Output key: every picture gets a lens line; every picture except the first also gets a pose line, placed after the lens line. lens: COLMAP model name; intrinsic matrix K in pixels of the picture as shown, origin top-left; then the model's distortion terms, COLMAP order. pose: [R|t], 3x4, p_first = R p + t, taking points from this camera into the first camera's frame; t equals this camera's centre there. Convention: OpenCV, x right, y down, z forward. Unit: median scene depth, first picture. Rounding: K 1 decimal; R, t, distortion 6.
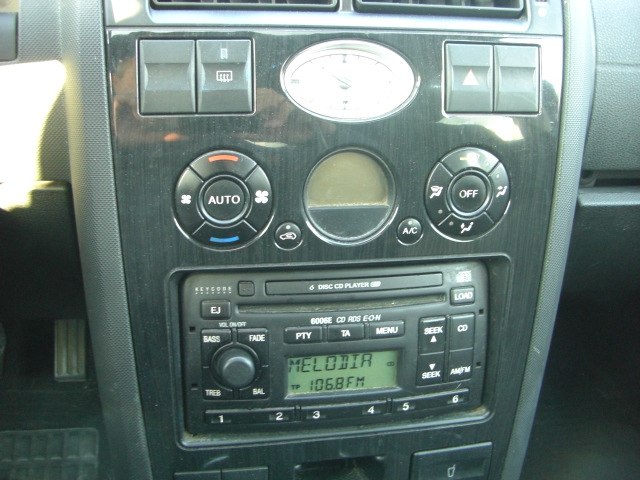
lens RADIAL K [[710.0, 0, 317.5], [0, 710.0, 236.5], [0, 0, 1]] dist [-0.138841, 0.000000]
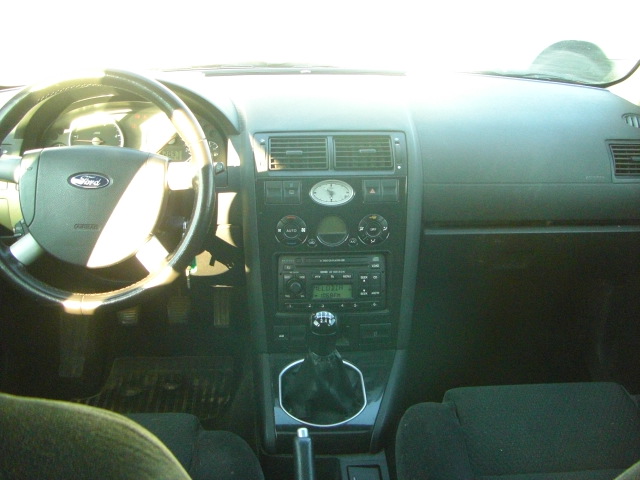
lens RADIAL K [[710.0, 0, 320.5], [0, 710.0, 241.0], [0, 0, 1]] dist [-0.138841, 0.000000]
pose [[0.988235, 0.012784, -0.152406, 0.440450], [-0.019844, 0.998794, -0.044898, 0.122453], [0.151648, 0.047394, 0.987298, -1.930563]]
